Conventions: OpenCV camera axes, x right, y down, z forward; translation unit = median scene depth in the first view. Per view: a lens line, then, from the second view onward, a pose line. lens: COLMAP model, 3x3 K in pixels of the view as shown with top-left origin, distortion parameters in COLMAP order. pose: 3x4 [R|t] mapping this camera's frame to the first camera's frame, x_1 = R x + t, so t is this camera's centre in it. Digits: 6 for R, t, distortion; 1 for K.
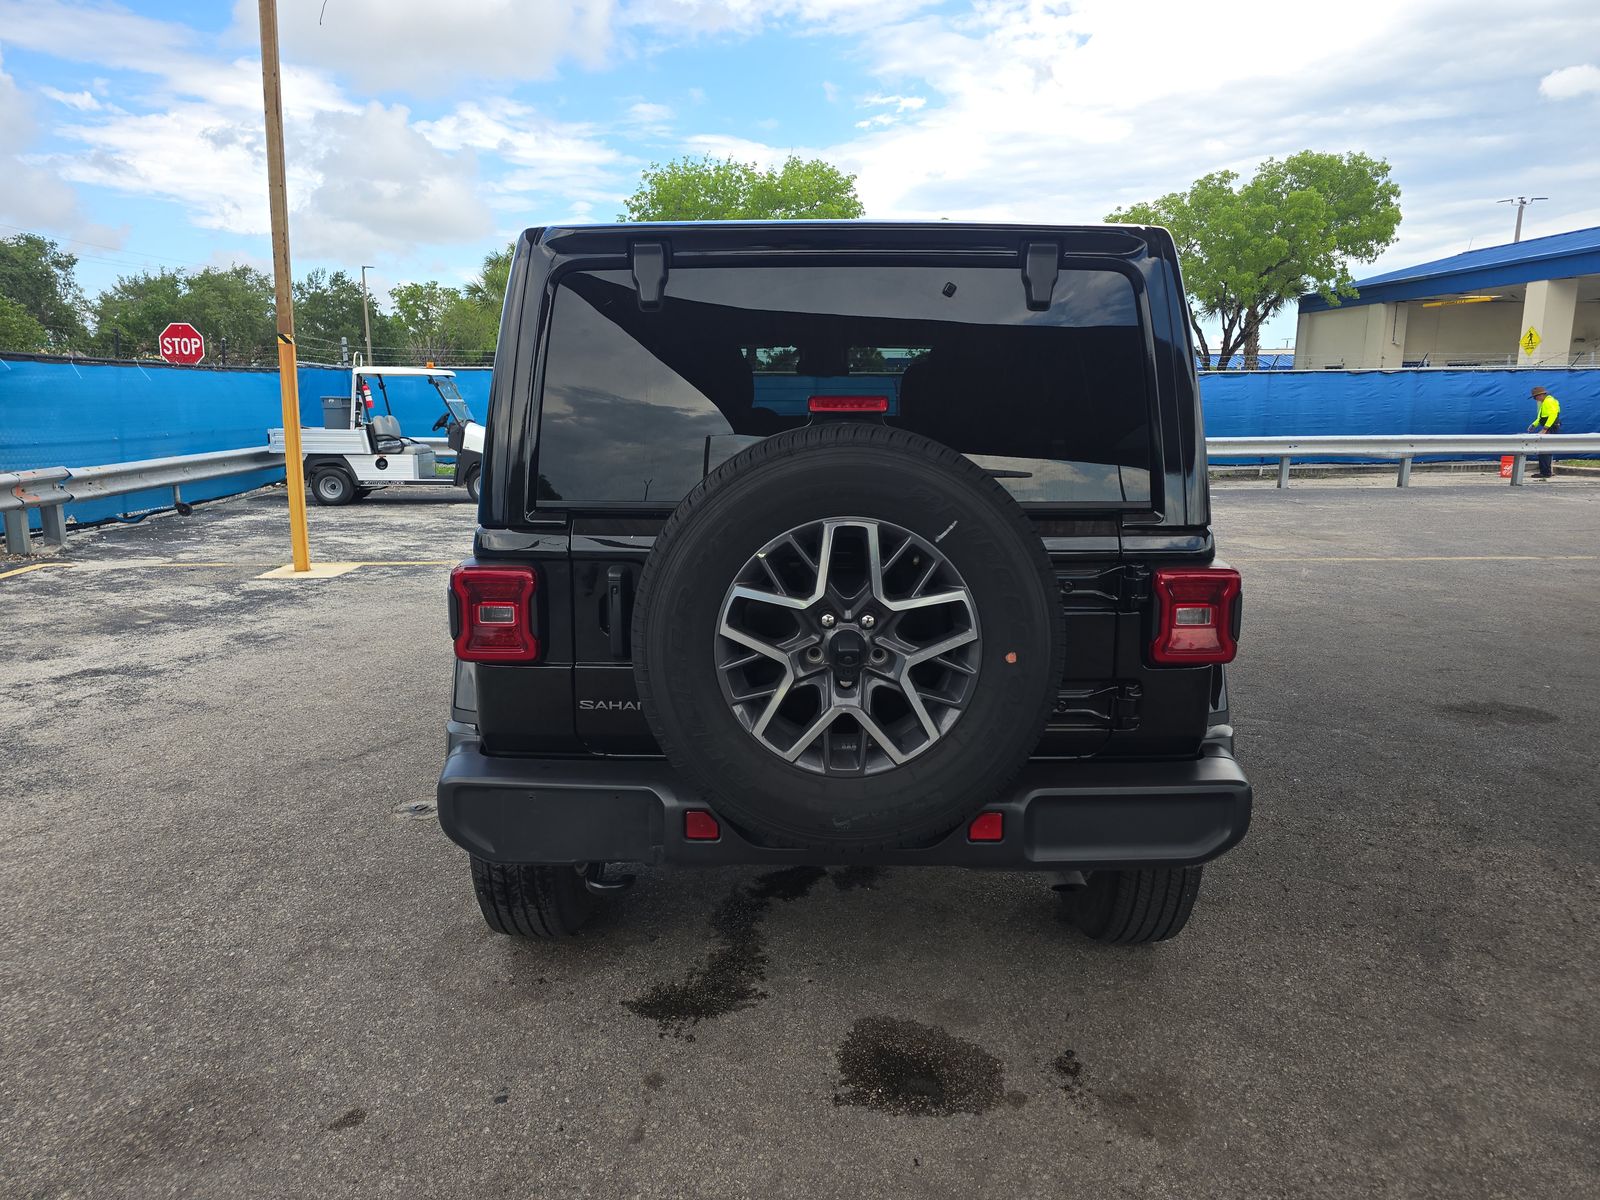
lens RADIAL K [[1075.8, 0, 798.1], [0, 1075.8, 599.0], [0, 0, 1]] dist [0.041664, -0.038046]
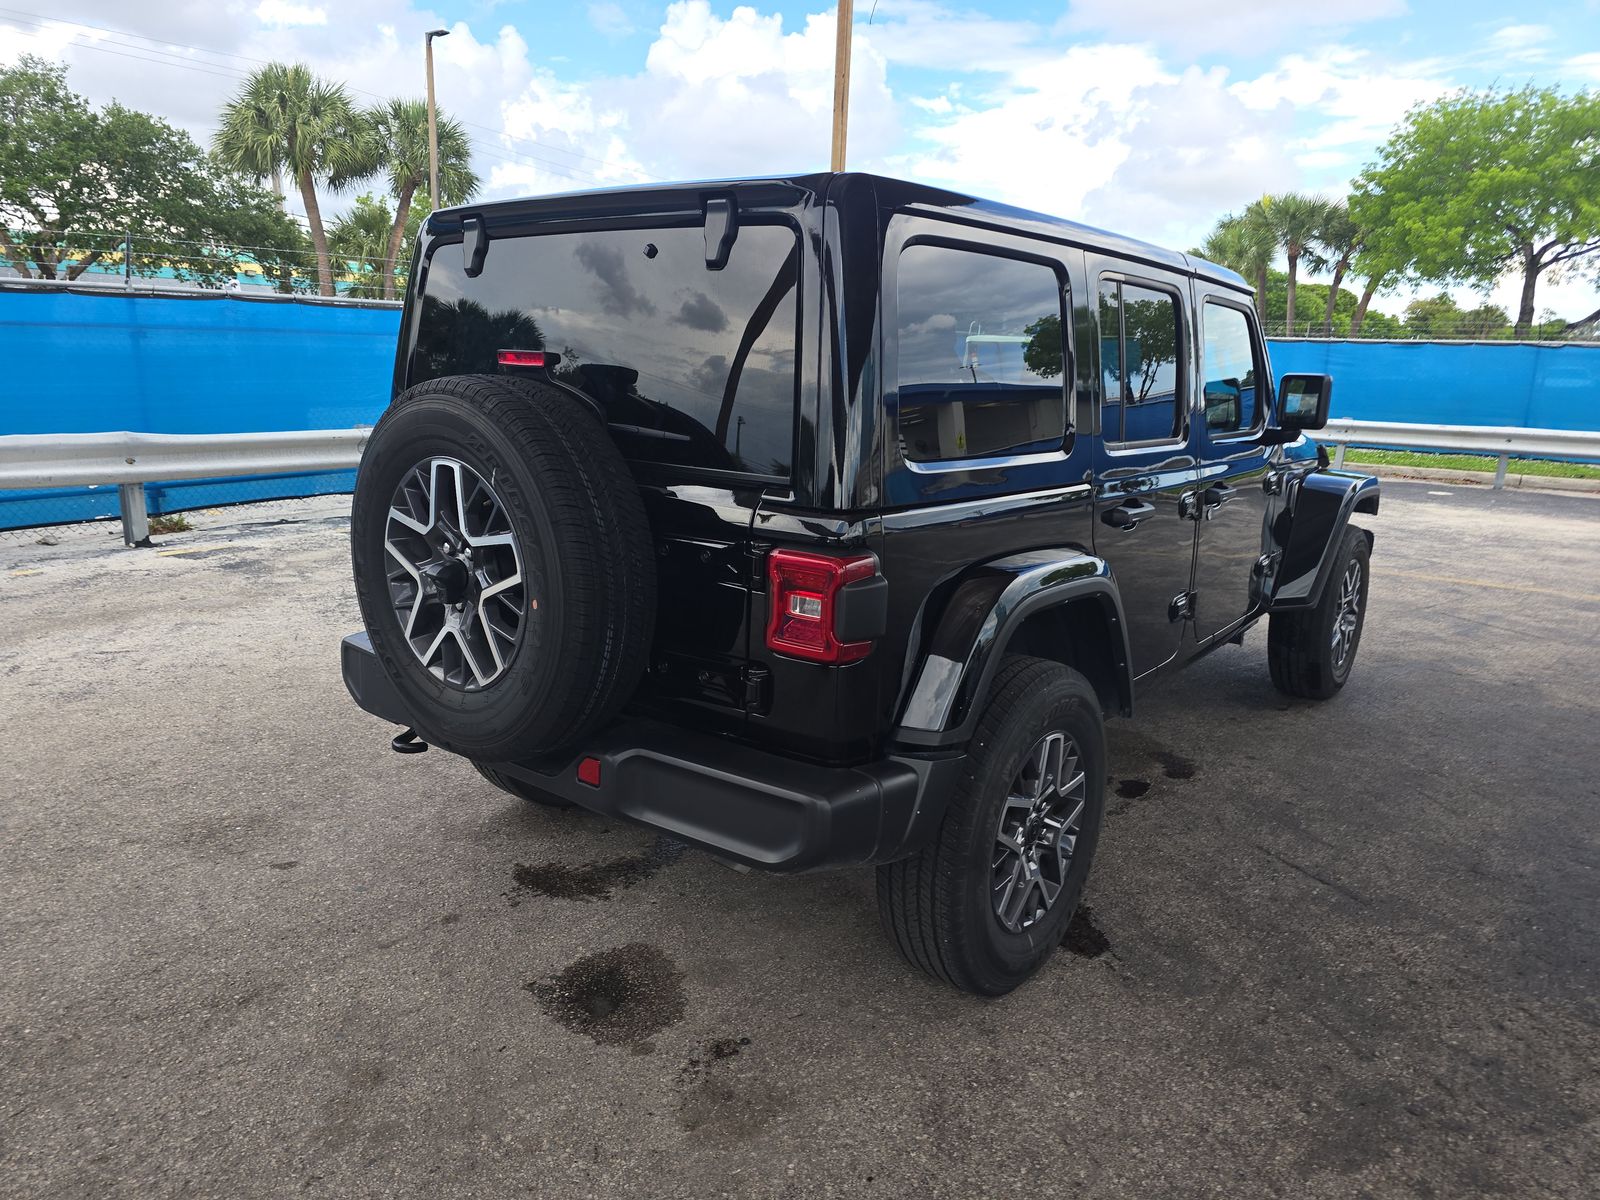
lens RADIAL K [[1075.8, 0, 798.1], [0, 1075.8, 599.0], [0, 0, 1]] dist [0.041664, -0.038046]
pose [[0.787428, 0.155333, -0.596514, 0.752359], [-0.139176, 0.987541, 0.073438, -0.046542], [0.600490, 0.025193, 0.799236, 0.228803]]
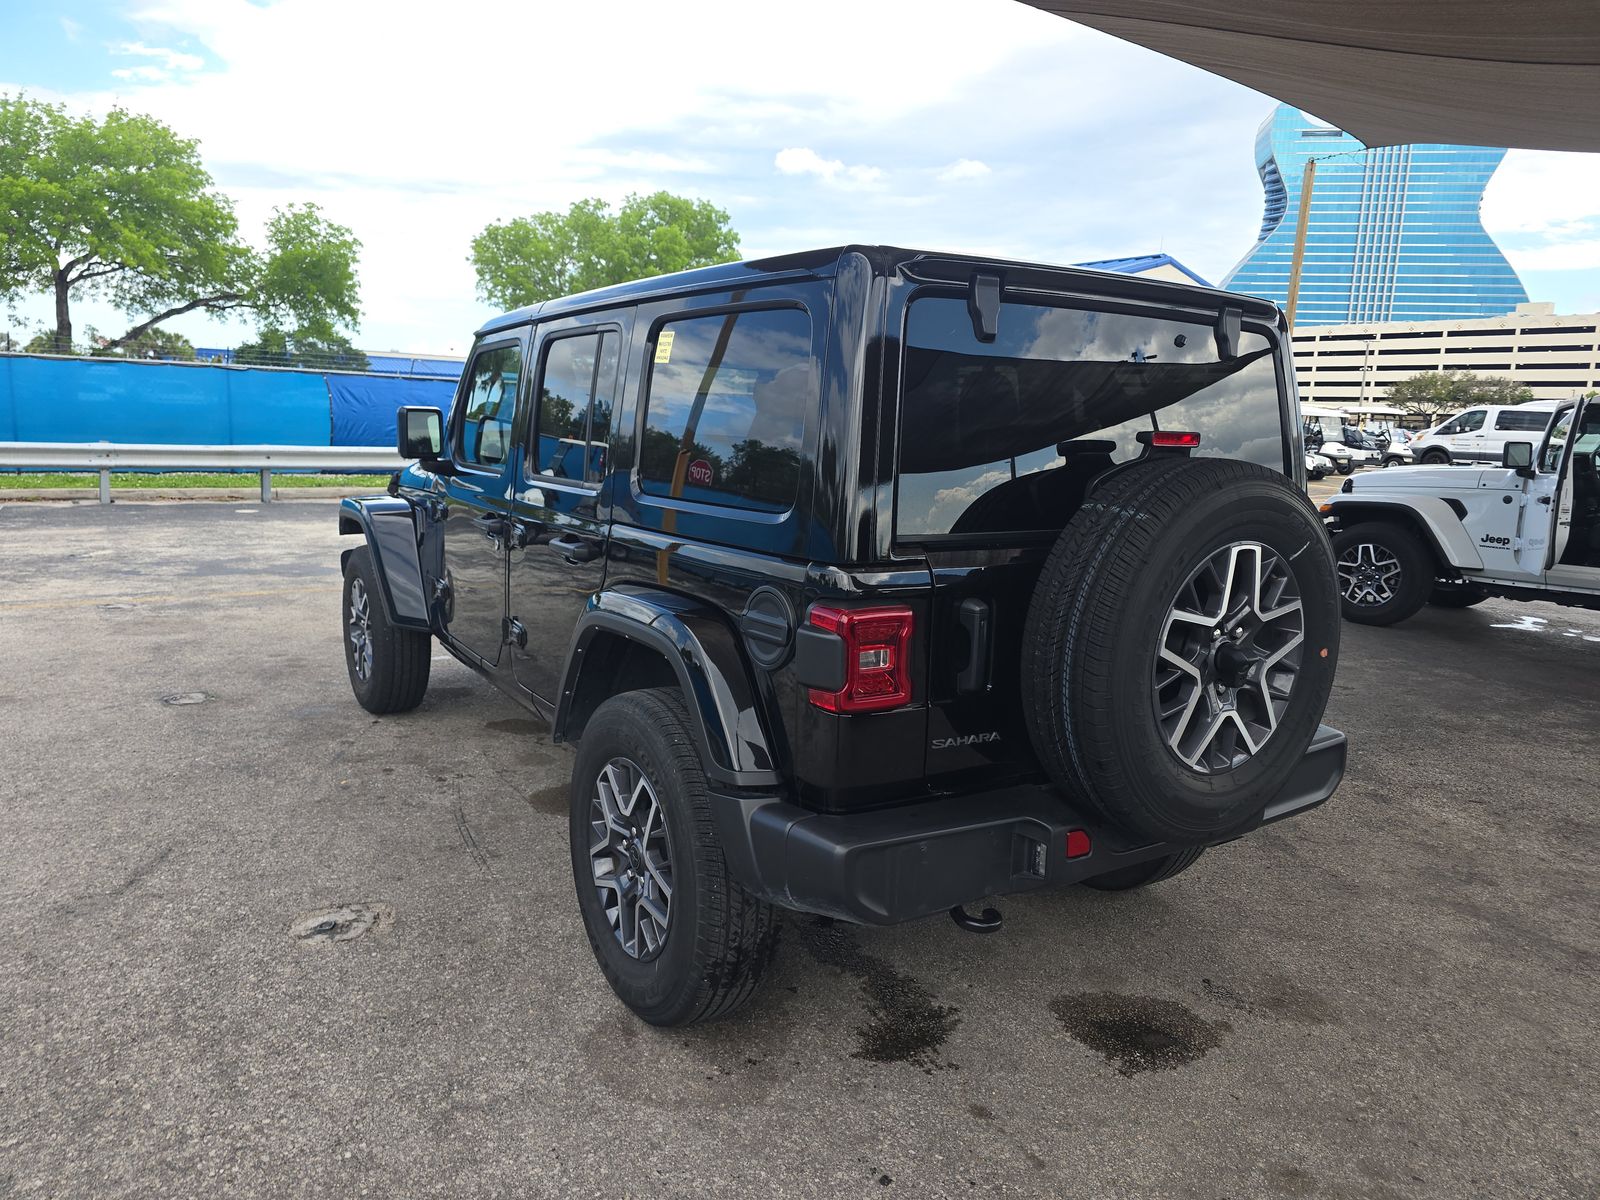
lens RADIAL K [[1075.8, 0, 798.1], [0, 1075.8, 599.0], [0, 0, 1]] dist [0.041664, -0.038046]
pose [[0.832478, -0.062256, 0.550550, -0.709865], [0.066082, 0.997731, 0.012902, -0.045252], [-0.550104, 0.025641, 0.834703, 0.220821]]
